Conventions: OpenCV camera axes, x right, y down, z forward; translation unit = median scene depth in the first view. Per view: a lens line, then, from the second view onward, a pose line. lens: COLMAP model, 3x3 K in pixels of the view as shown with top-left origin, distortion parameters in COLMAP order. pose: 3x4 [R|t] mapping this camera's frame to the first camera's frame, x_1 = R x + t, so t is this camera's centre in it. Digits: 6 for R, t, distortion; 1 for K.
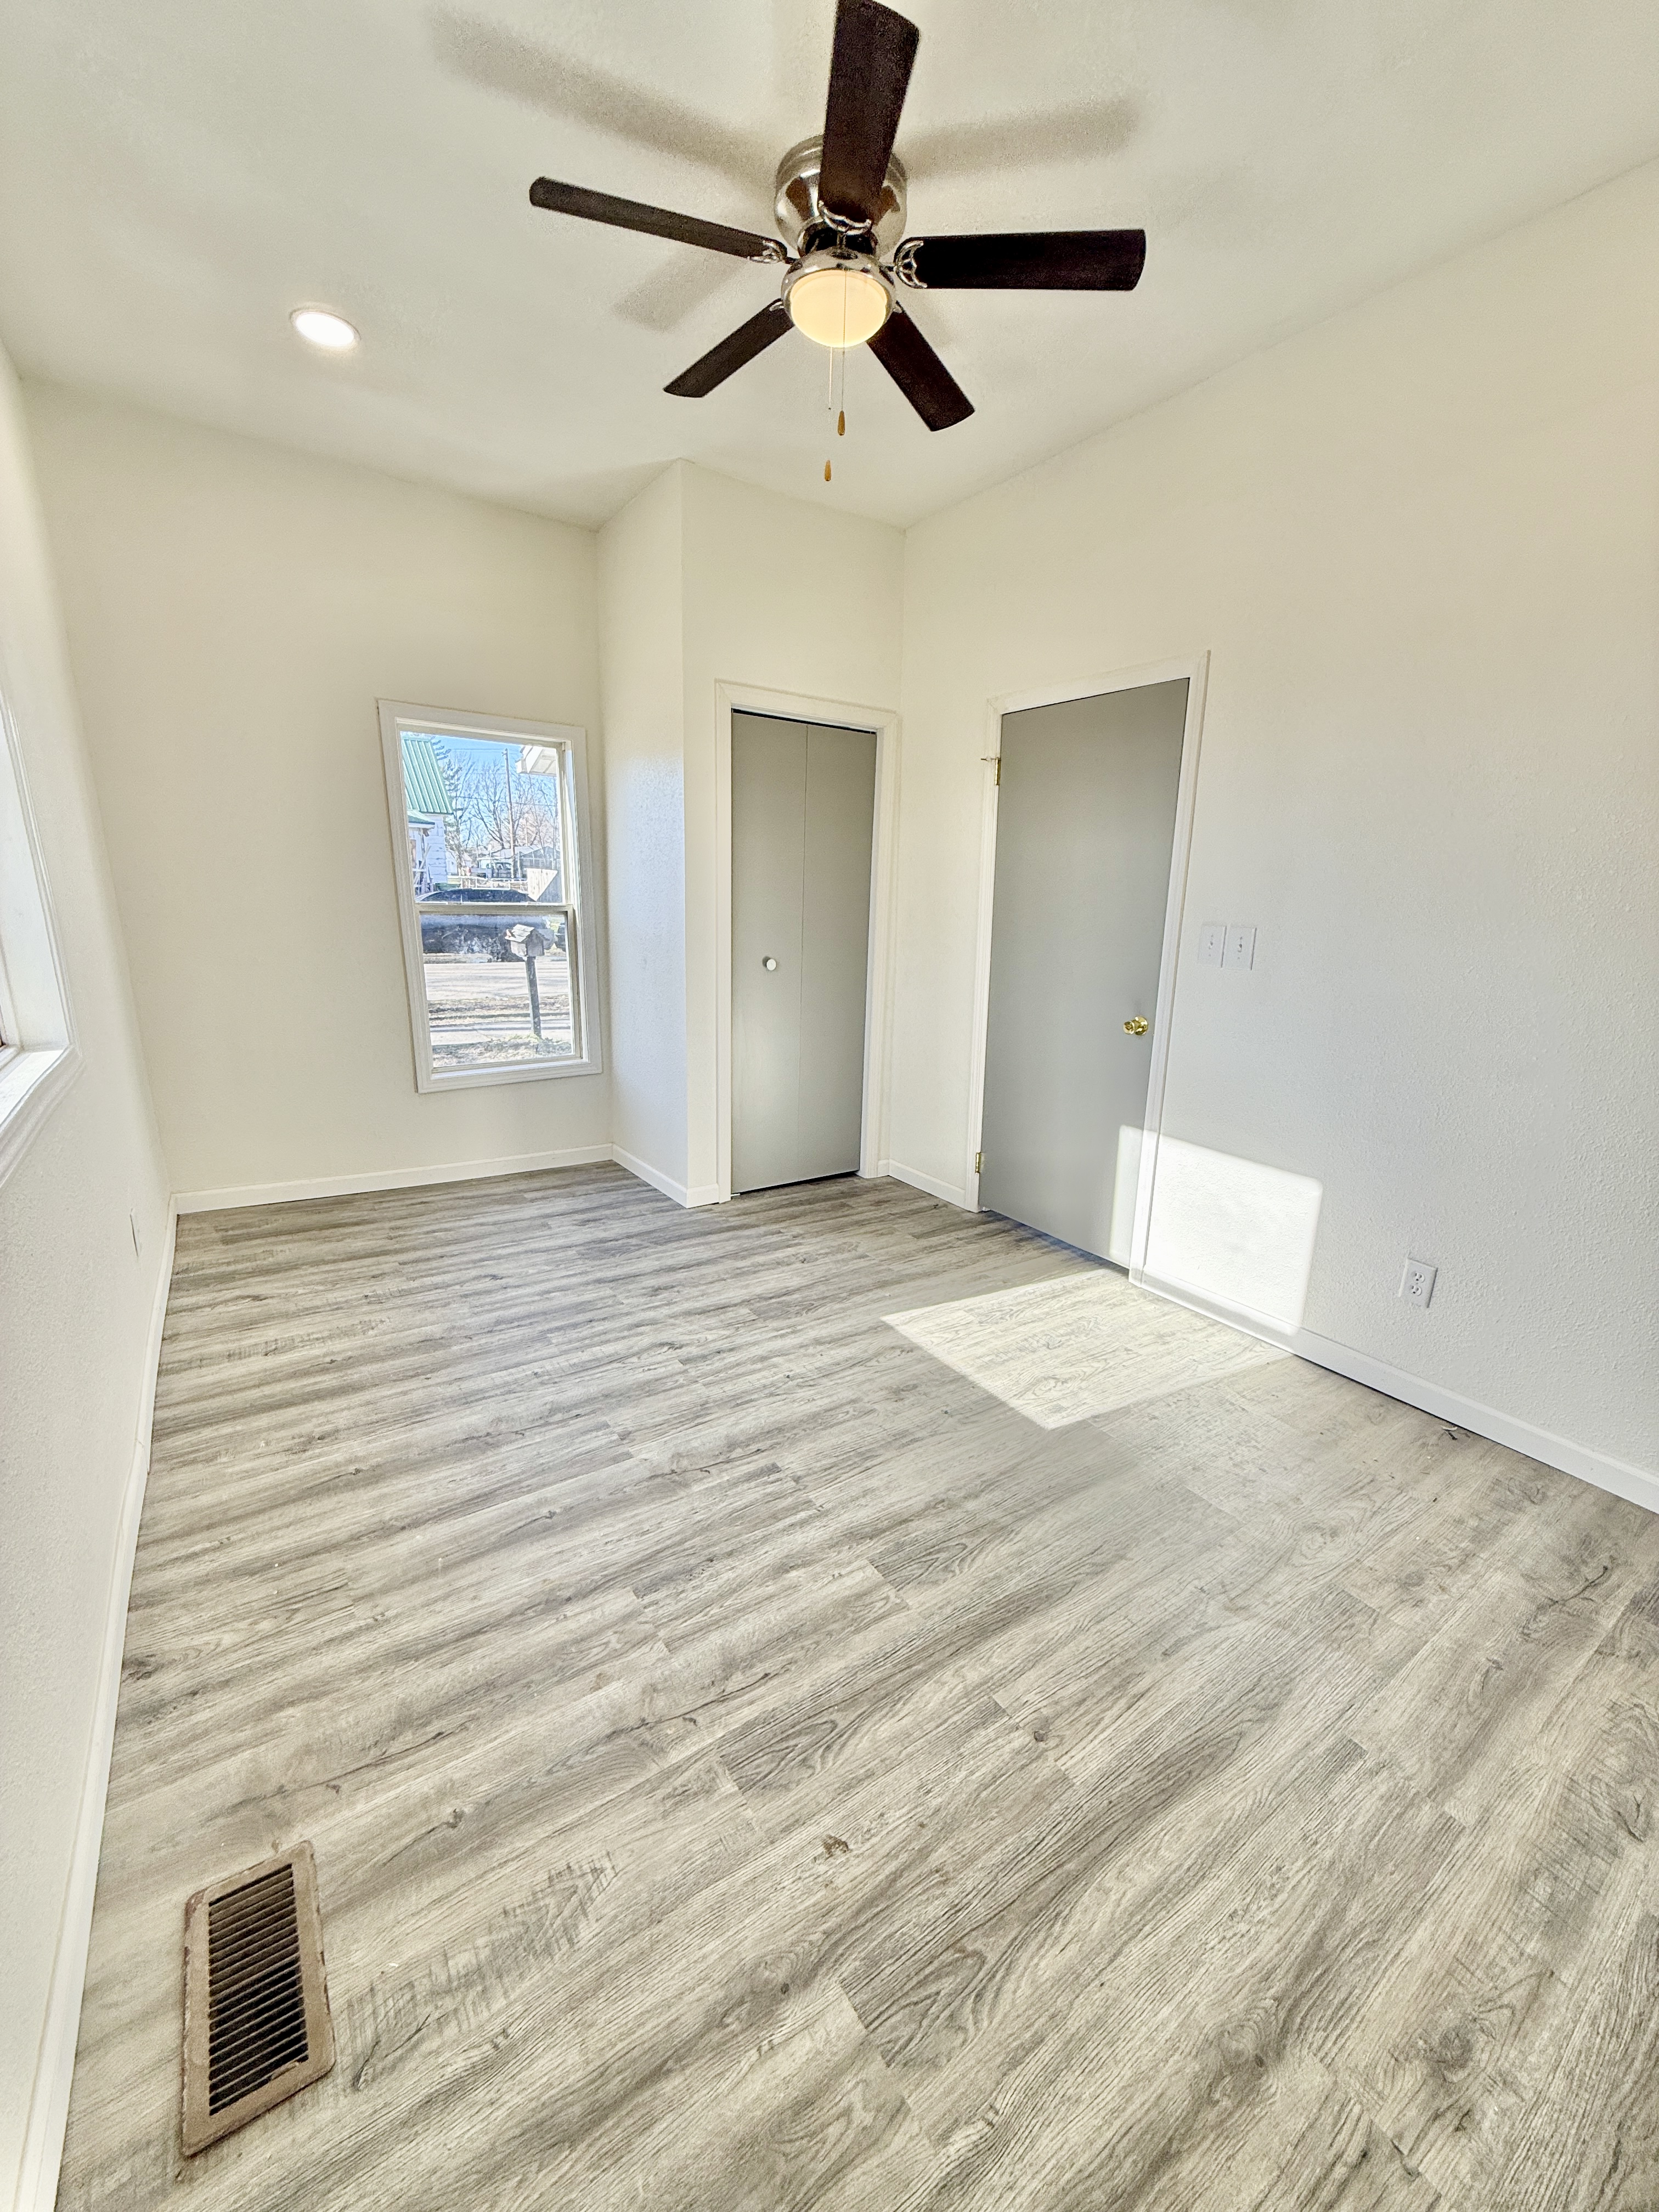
lens RADIAL K [[876.9, 0, 829.9], [0, 876.9, 1098.9], [0, 0, 1]] dist [0.000711, 0.000650]
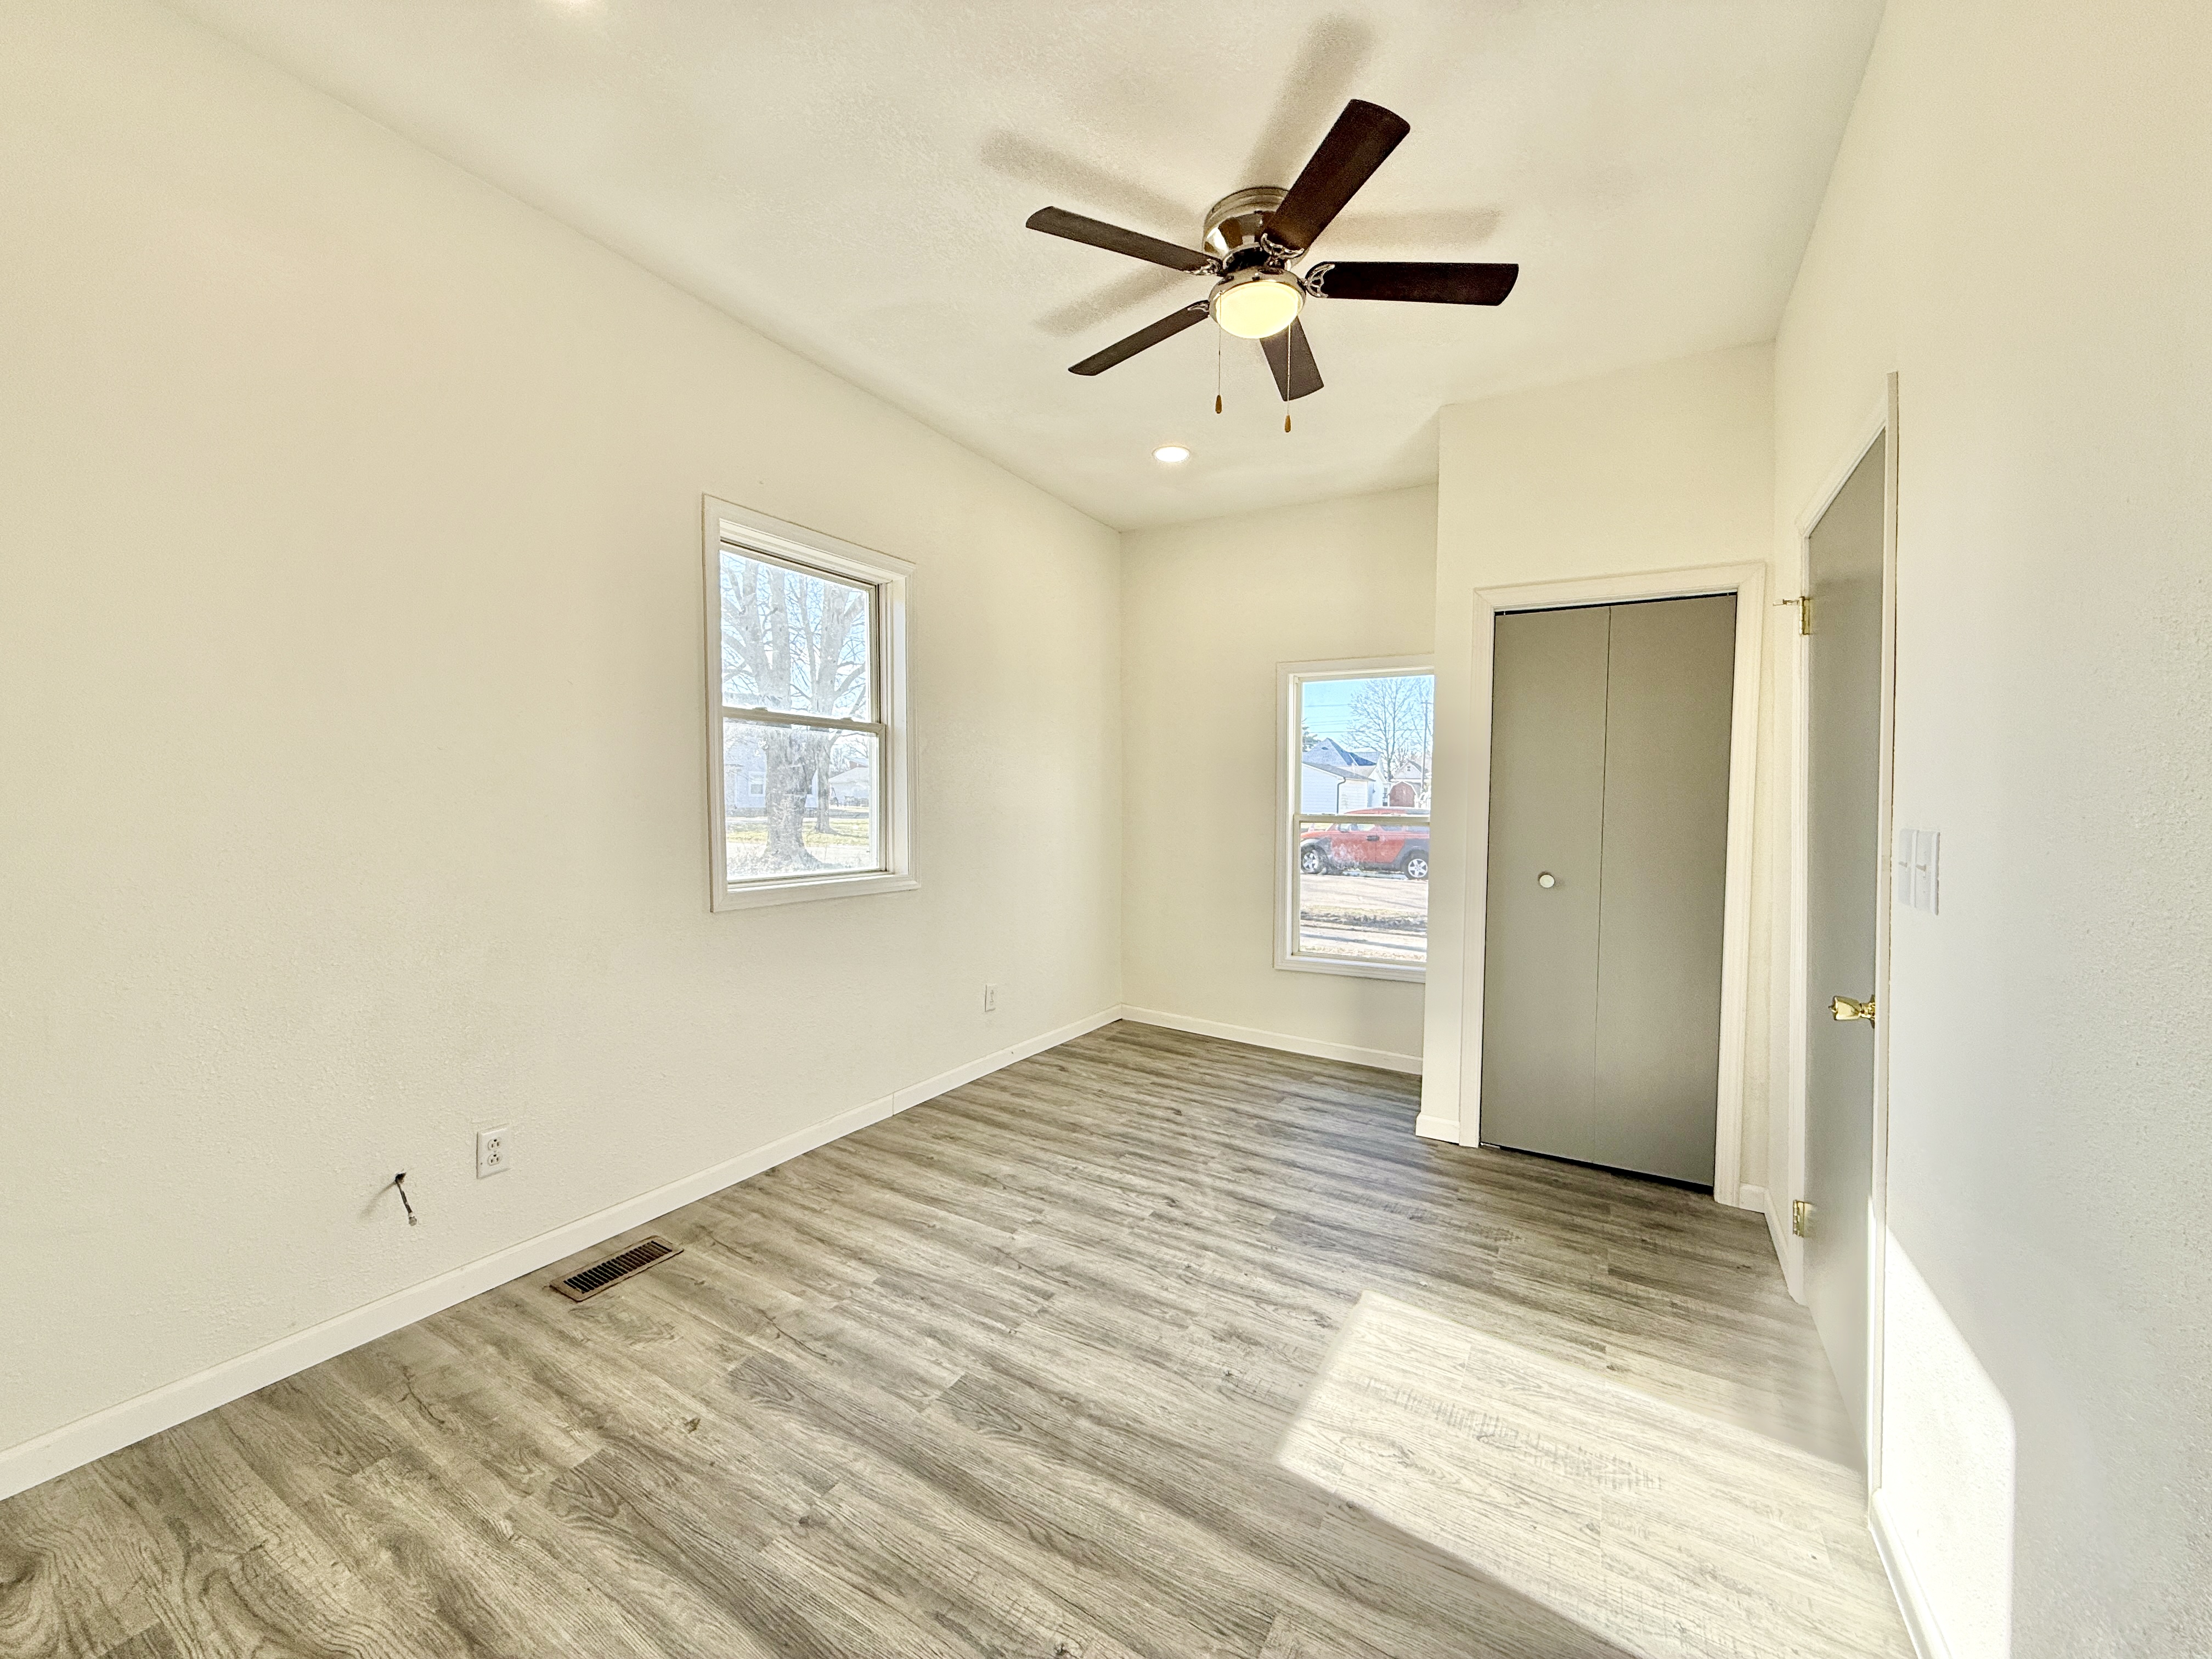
lens RADIAL K [[876.9, 0, 1104.8], [0, 876.9, 830.6], [0, 0, 1]] dist [0.000711, 0.000650]
pose [[0.425416, 0.008211, -0.904961, 0.956835], [-0.208443, 0.973963, -0.089150, -0.065744], [0.880666, 0.226558, 0.416051, 0.468217]]
